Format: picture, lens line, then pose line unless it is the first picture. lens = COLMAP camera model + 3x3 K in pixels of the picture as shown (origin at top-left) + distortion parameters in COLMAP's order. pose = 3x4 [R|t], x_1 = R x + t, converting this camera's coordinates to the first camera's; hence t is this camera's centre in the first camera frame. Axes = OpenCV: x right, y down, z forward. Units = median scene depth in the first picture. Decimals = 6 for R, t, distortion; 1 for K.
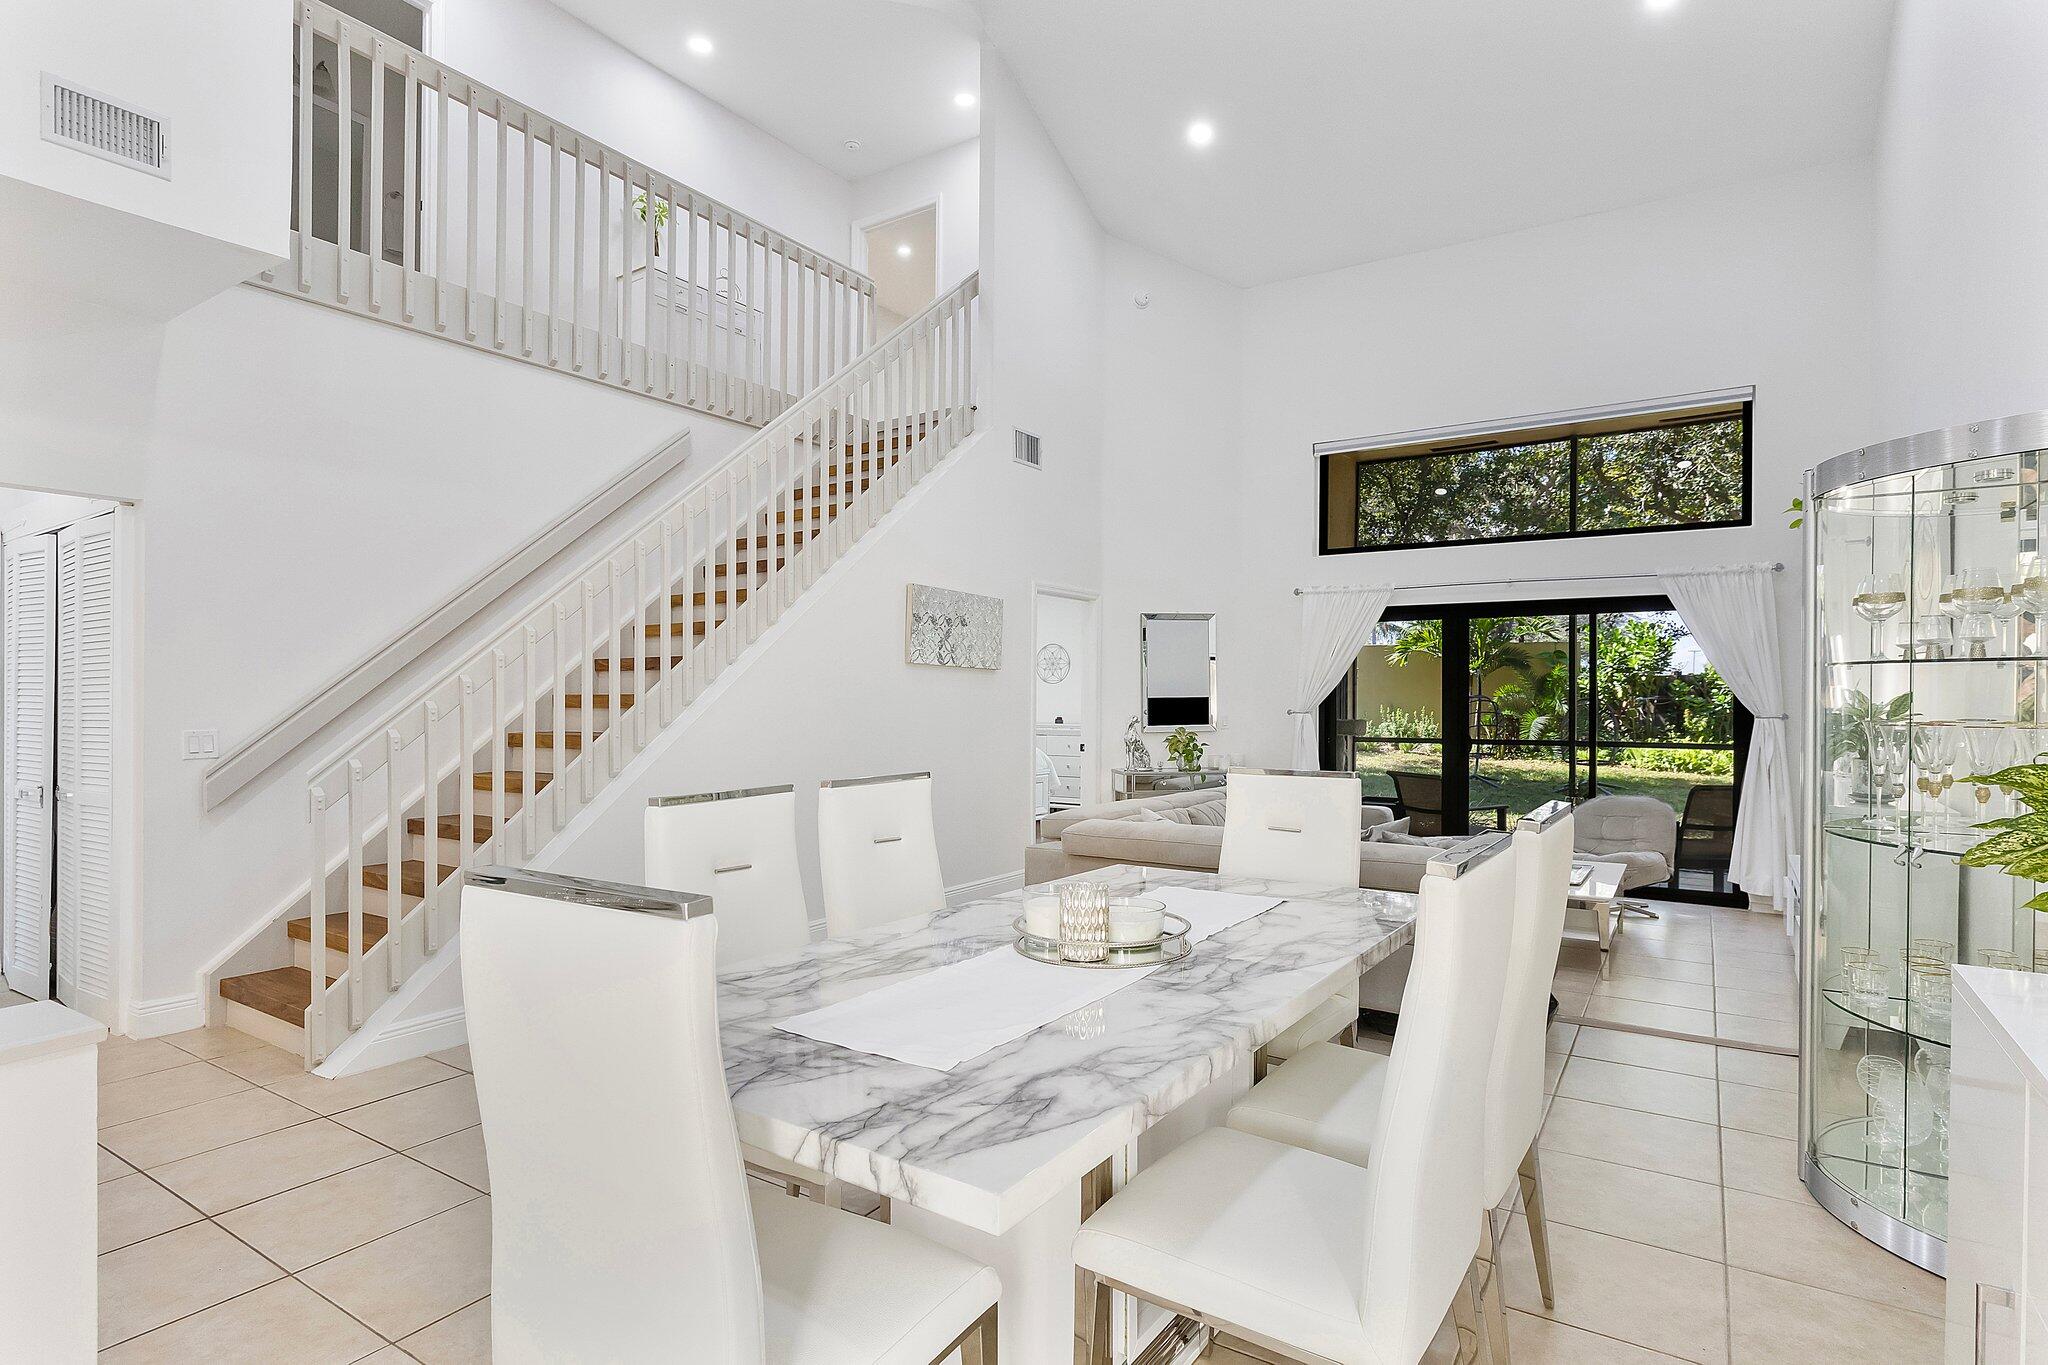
lens RADIAL K [[1054.1, 0, 1024.1], [0, 1054.1, 687.5], [0, 0, 1]] dist [-0.001327, 0.000669]
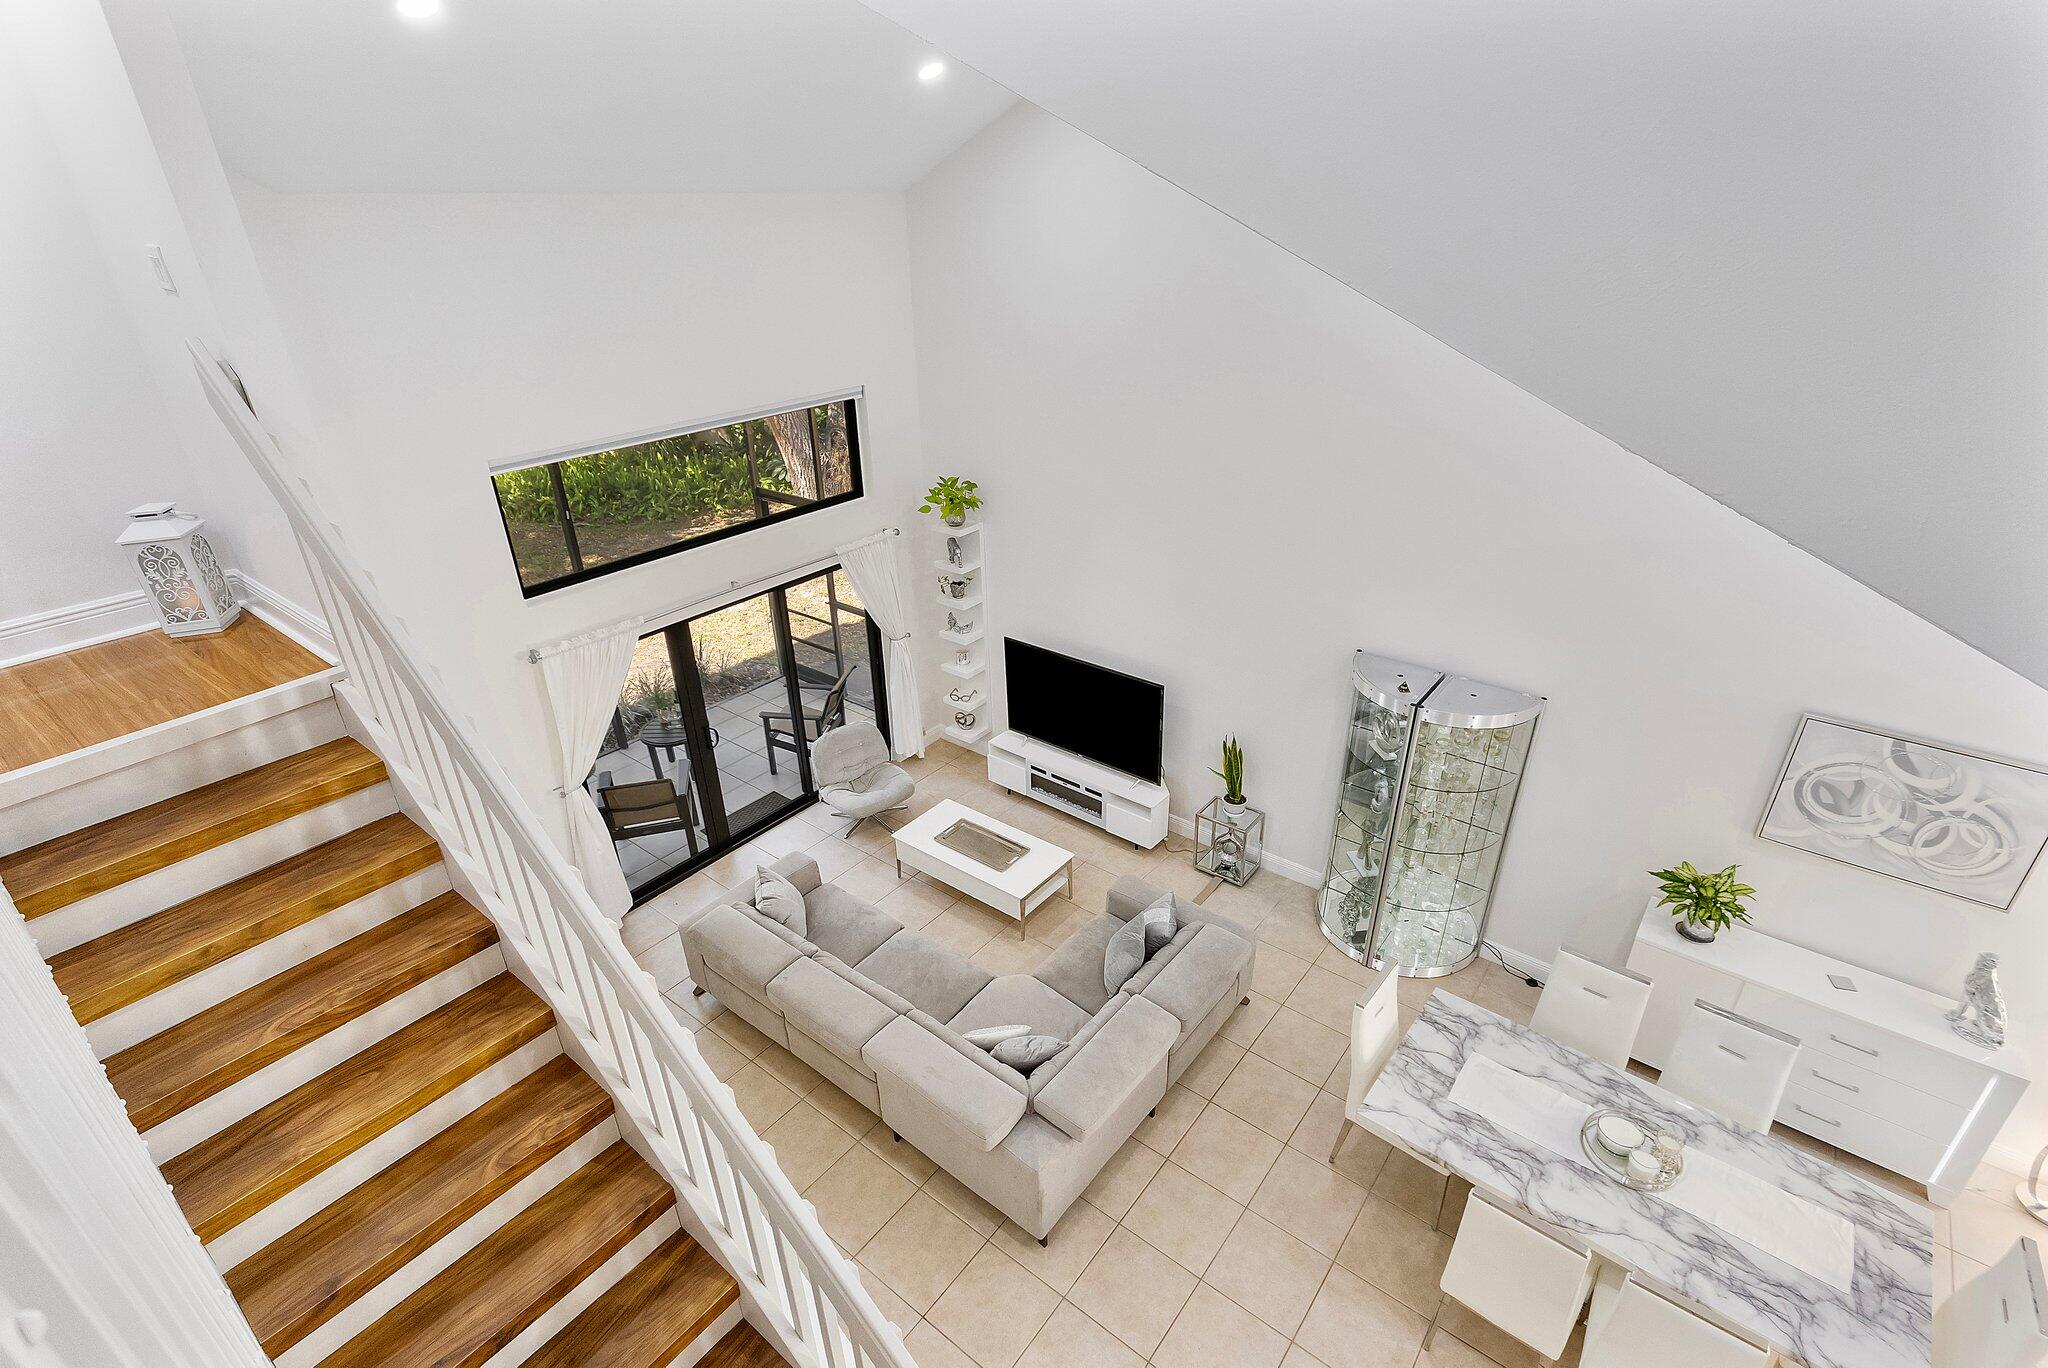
lens RADIAL K [[961.5, 0, 1031.2], [0, 961.5, 711.9], [0, 0, 1]] dist [0.001695, 0.000604]
pose [[0.083216, -0.468184, 0.879704, -0.370676], [0.015105, 0.883257, 0.468647, -0.398774], [-0.996417, -0.025711, 0.080573, 0.598800]]
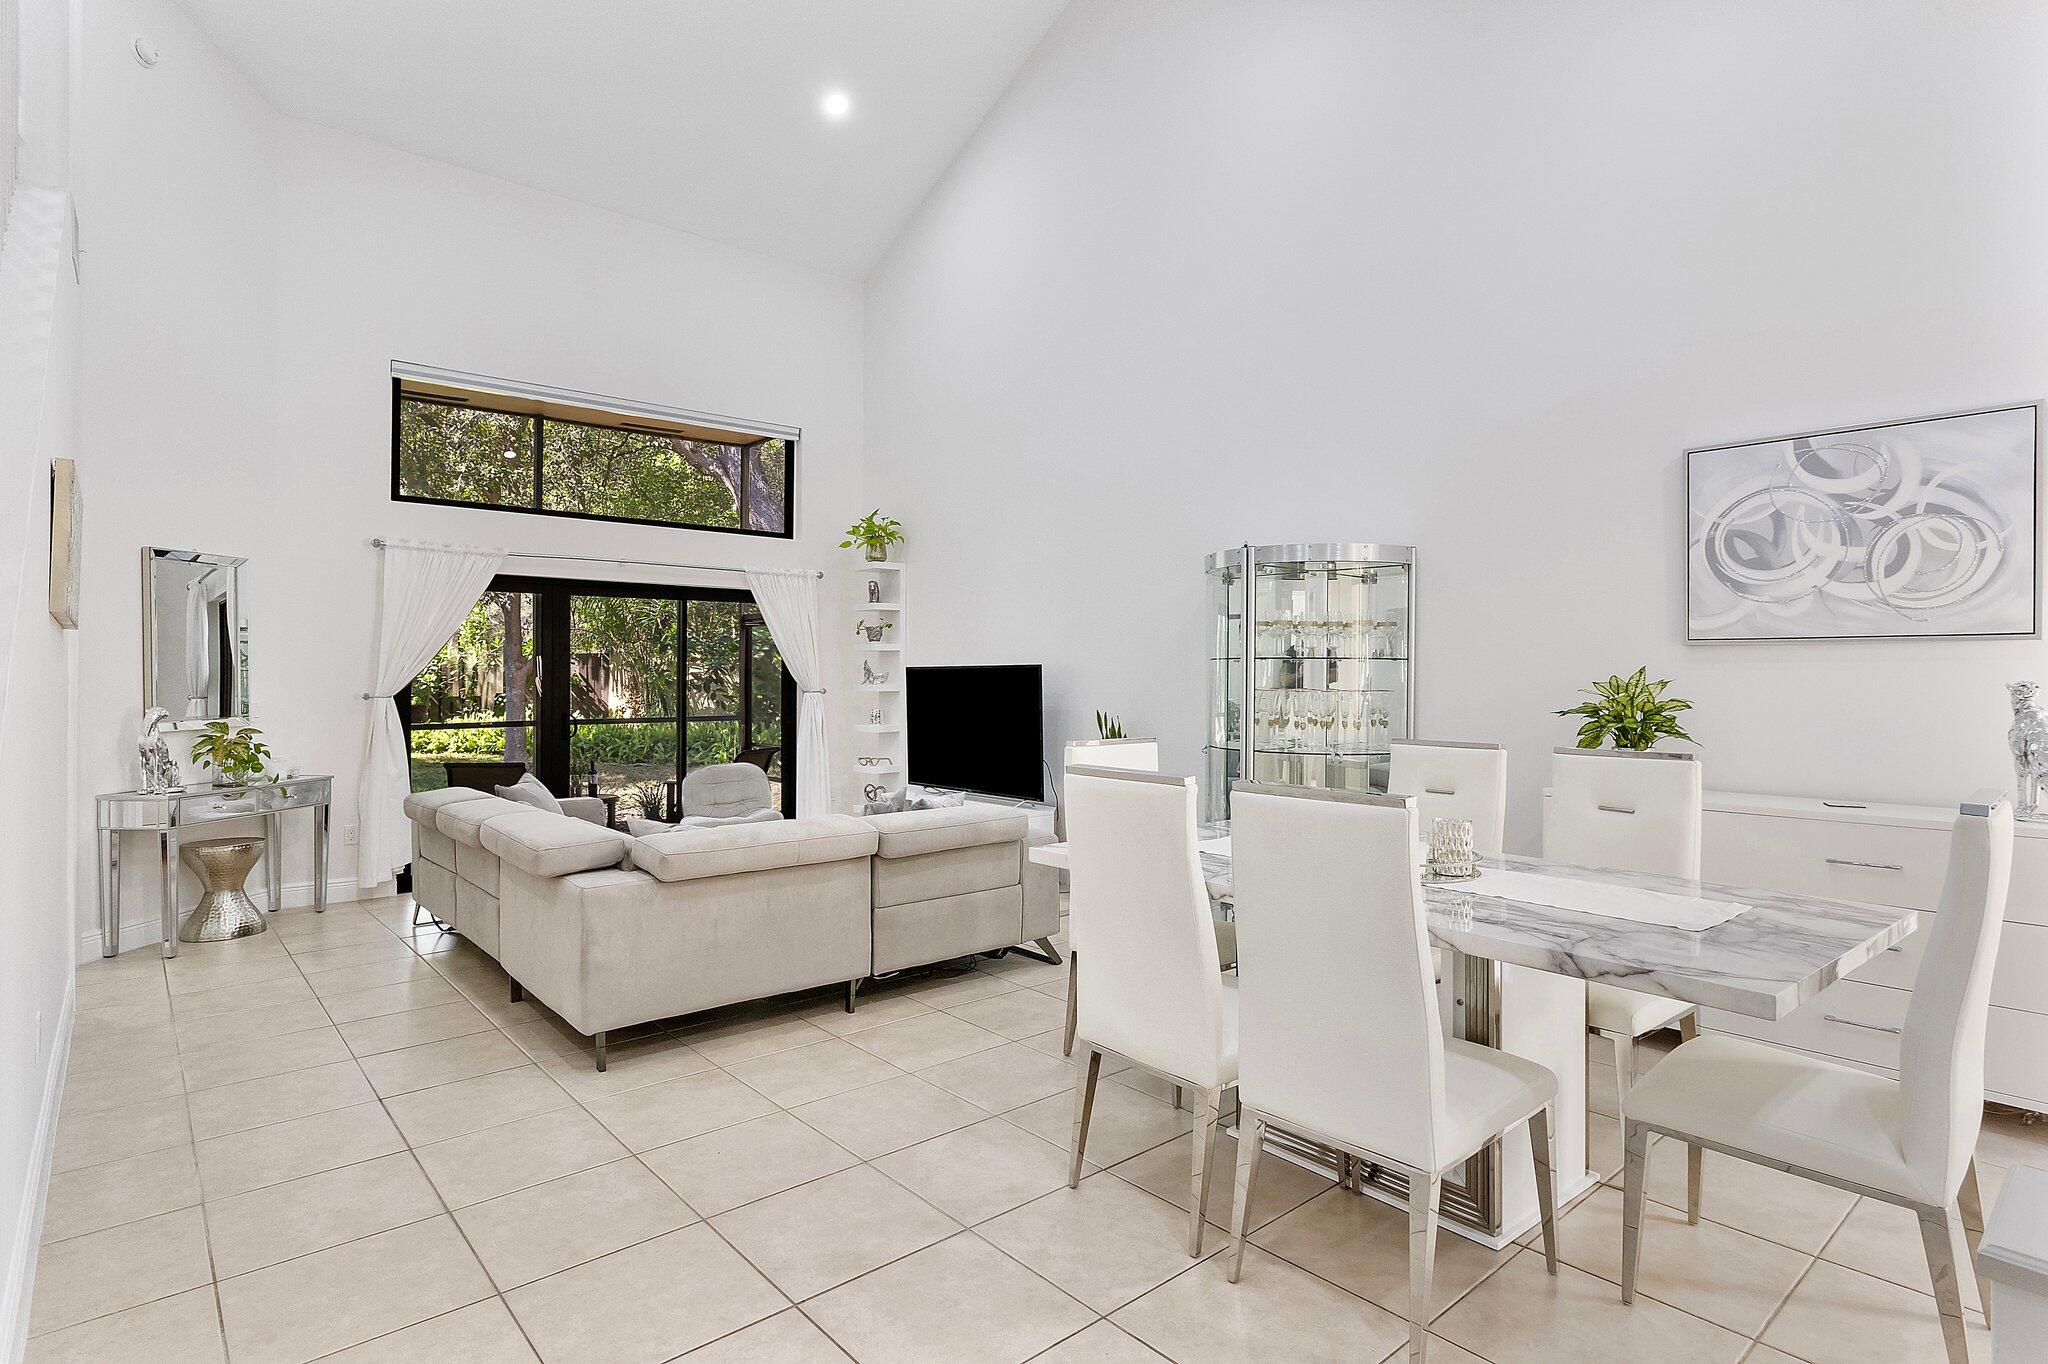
lens RADIAL K [[1054.1, 0, 1024.1], [0, 1054.1, 687.0], [0, 0, 1]] dist [-0.001327, 0.000669]
pose [[0.274145, -0.011567, 0.961619, -0.383561], [-0.004146, 0.999904, 0.013210, 0.004333], [-0.961679, -0.007608, 0.274071, 0.331117]]
